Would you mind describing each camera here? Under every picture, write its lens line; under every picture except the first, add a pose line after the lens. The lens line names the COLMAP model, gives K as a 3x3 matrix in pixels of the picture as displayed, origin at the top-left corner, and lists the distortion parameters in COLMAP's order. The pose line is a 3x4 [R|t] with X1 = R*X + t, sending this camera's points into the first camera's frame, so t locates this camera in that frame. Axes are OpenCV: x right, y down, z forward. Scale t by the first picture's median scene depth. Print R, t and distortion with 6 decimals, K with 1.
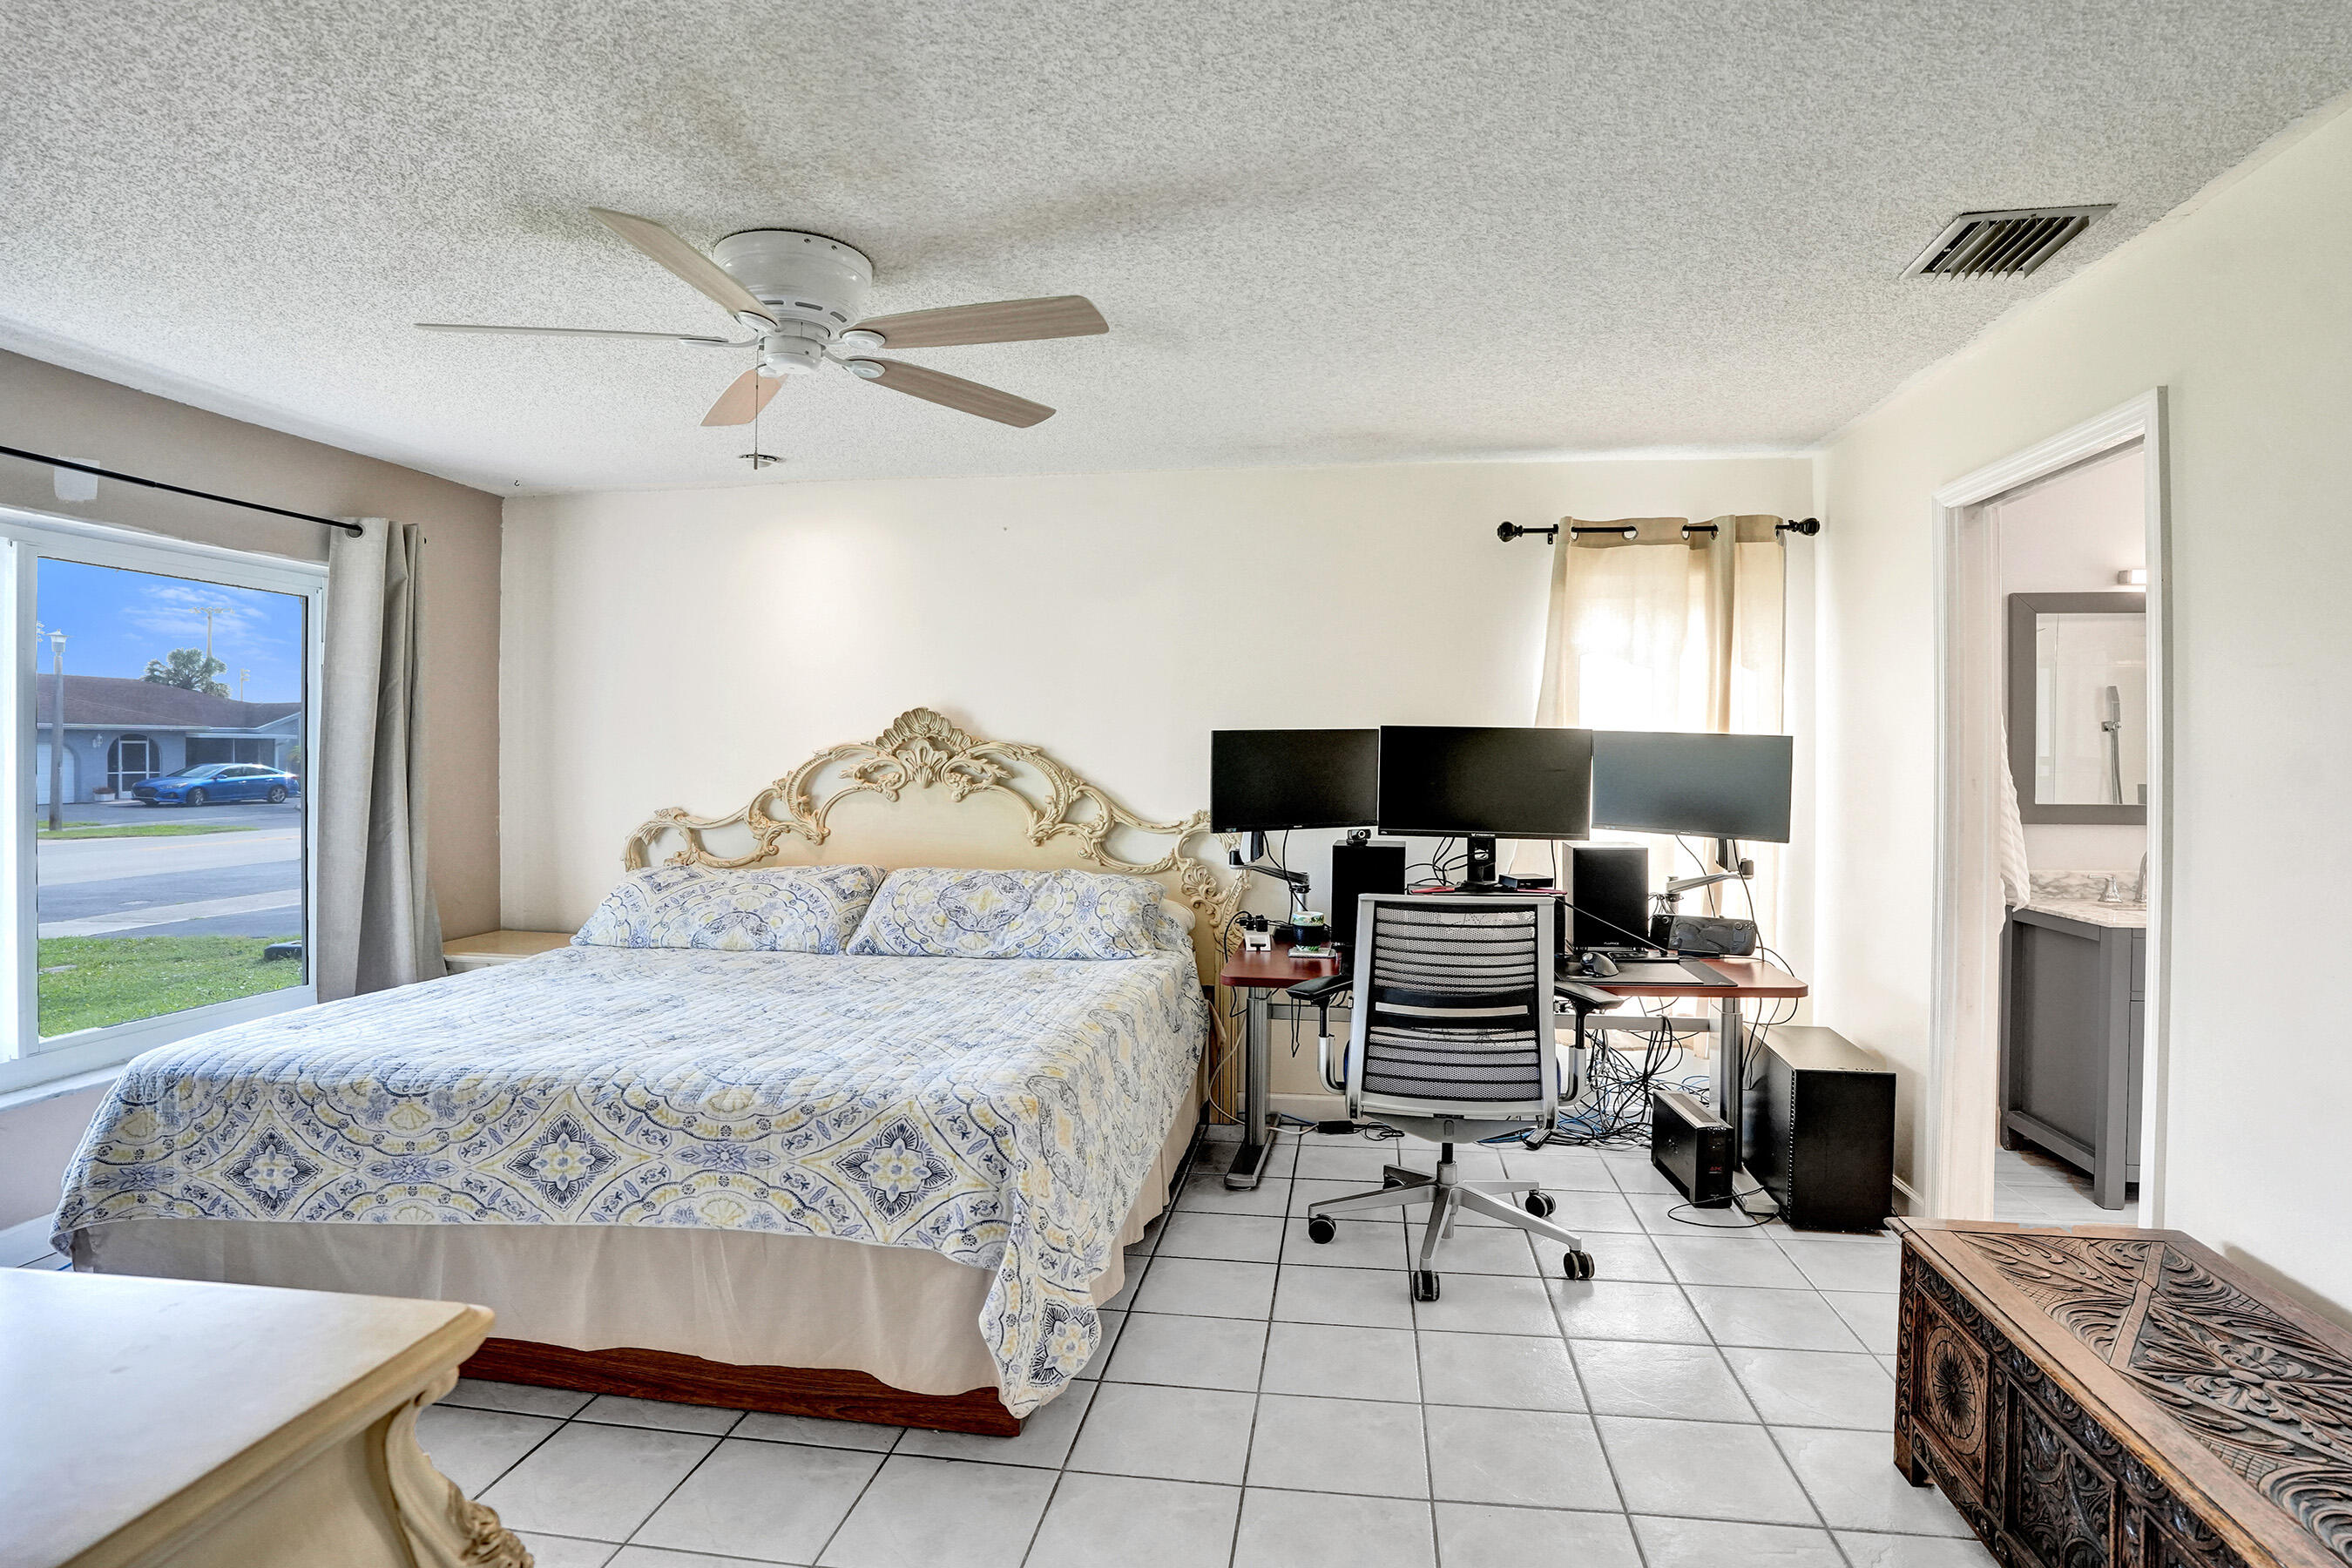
lens RADIAL K [[1227.1, 0, 1176.4], [0, 1227.1, 758.3], [0, 0, 1]] dist [-0.077840, 0.031621]
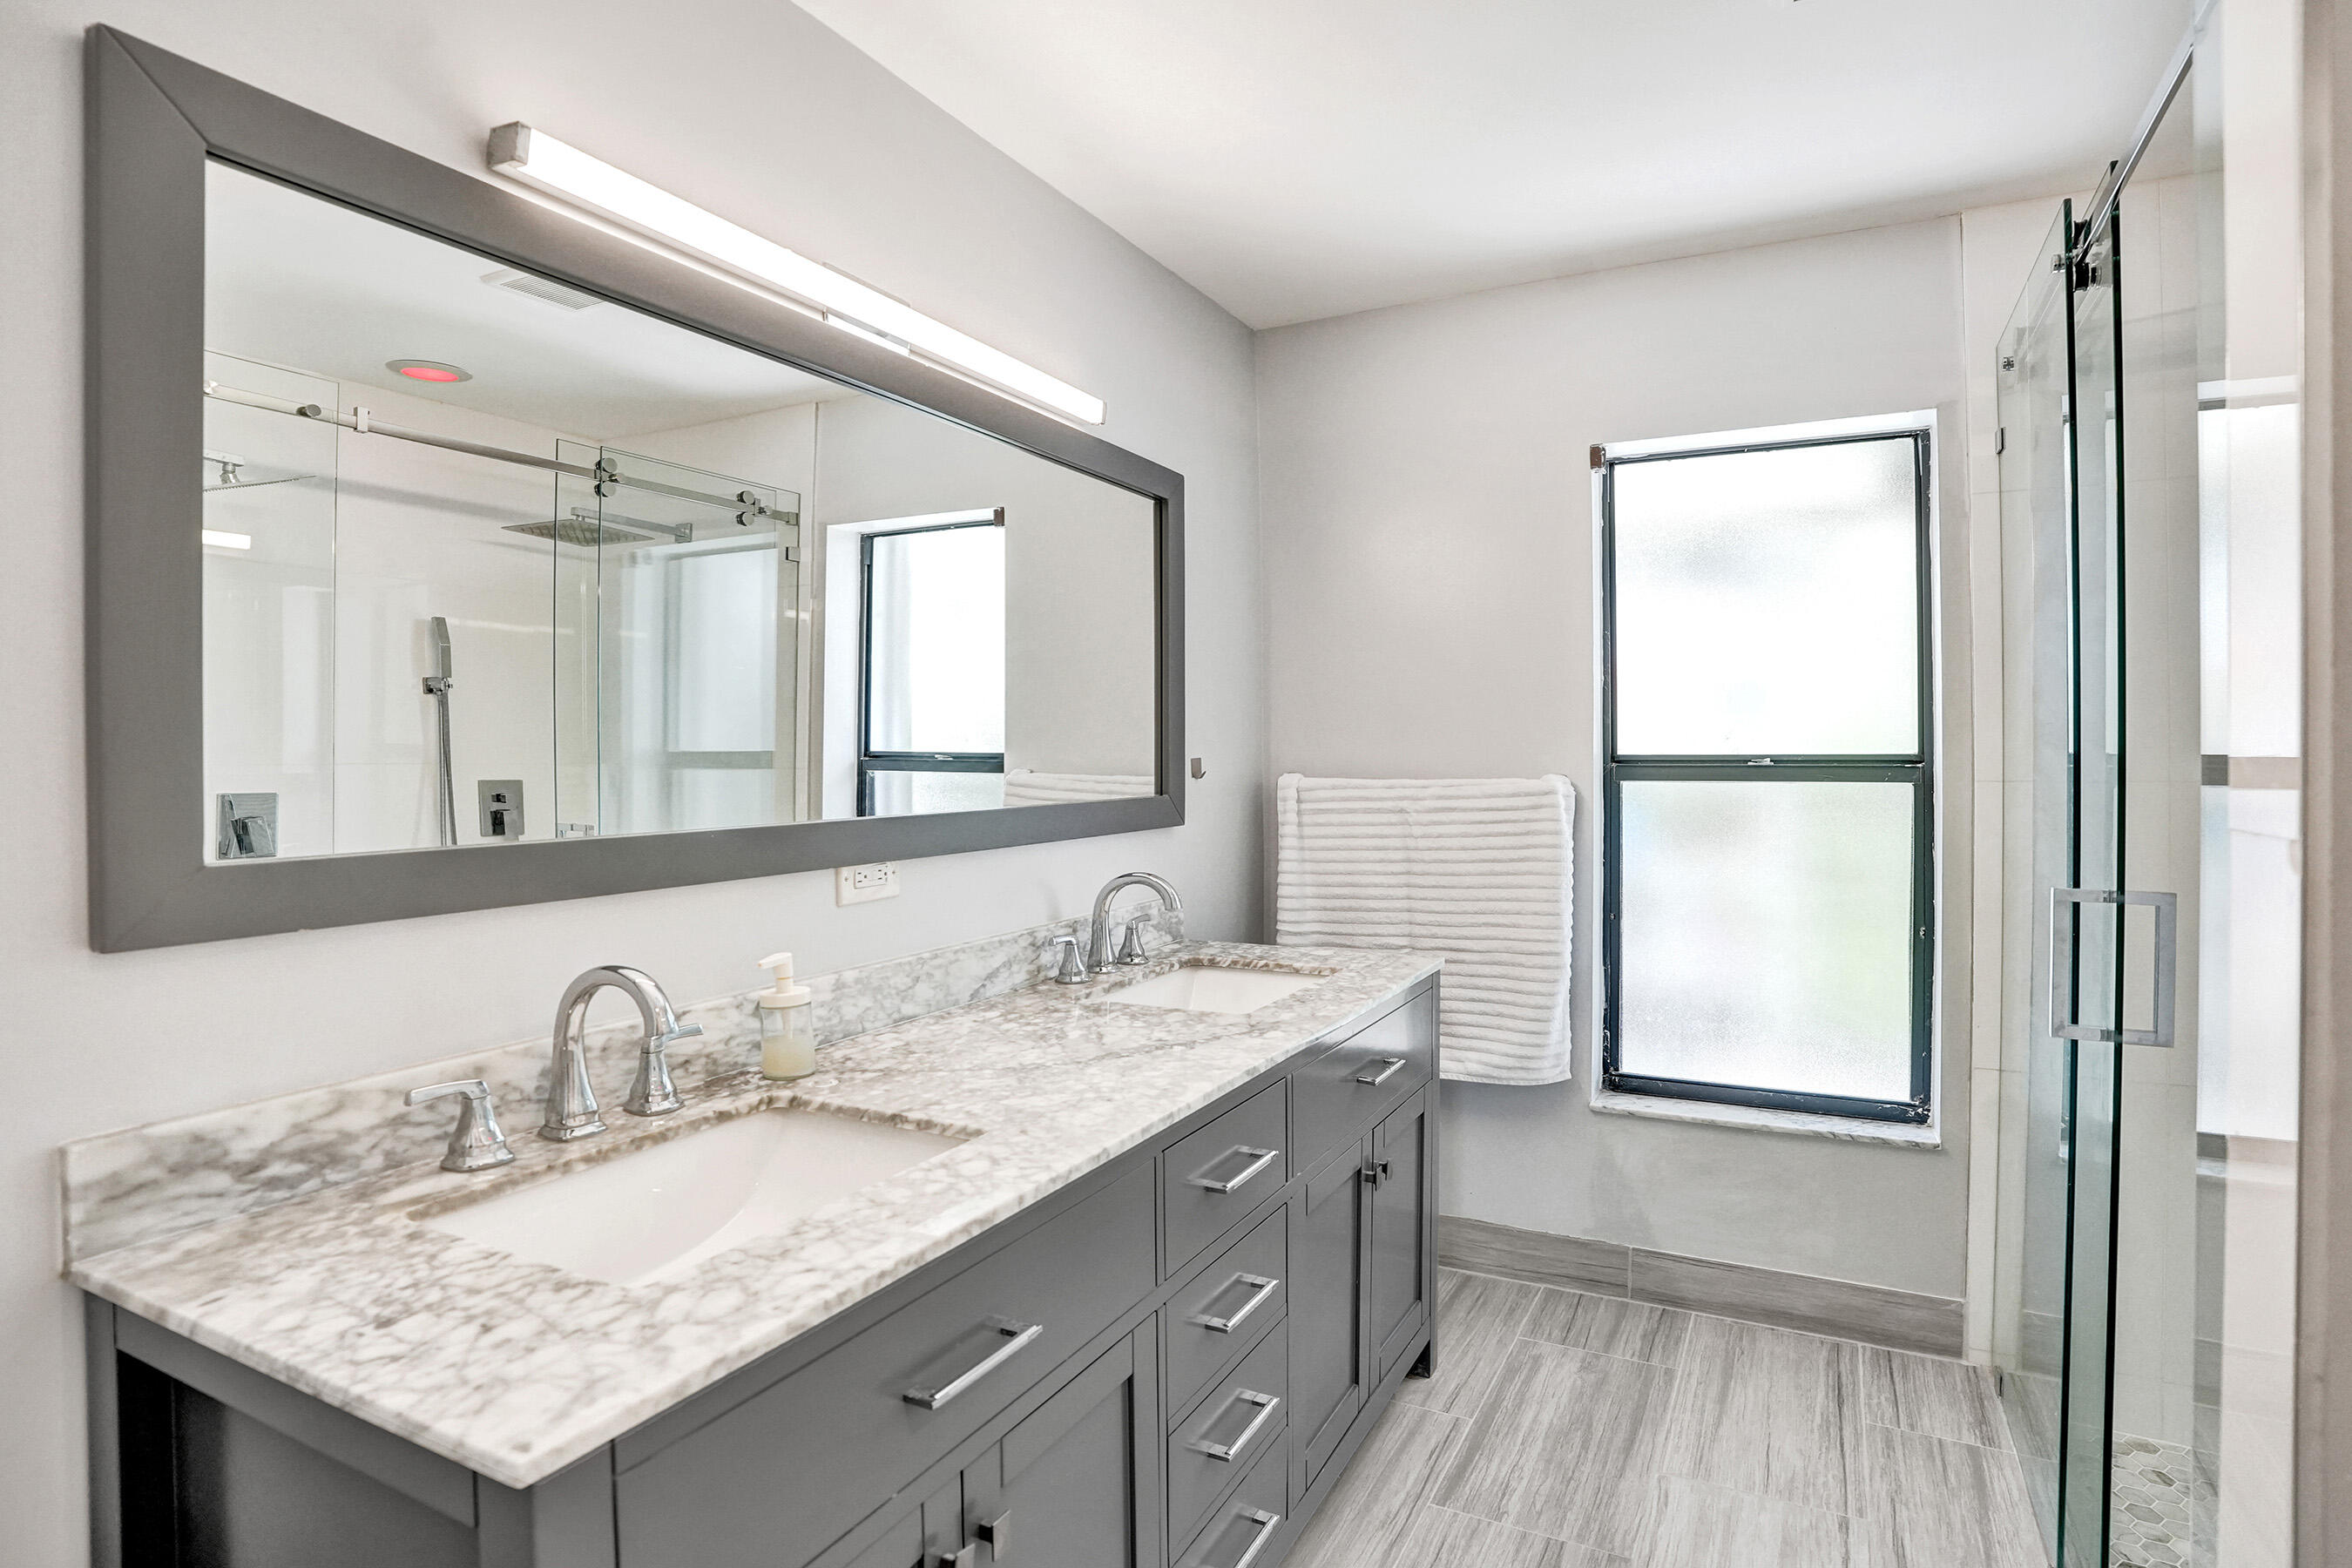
lens RADIAL K [[1227.1, 0, 1176.4], [0, 1227.1, 758.3], [0, 0, 1]] dist [-0.077840, 0.031621]
pose [[0.336032, -0.018589, 0.941667, 0.422505], [0.018738, 0.999739, 0.013049, 0.012047], [-0.941664, 0.013260, 0.336293, 0.544614]]
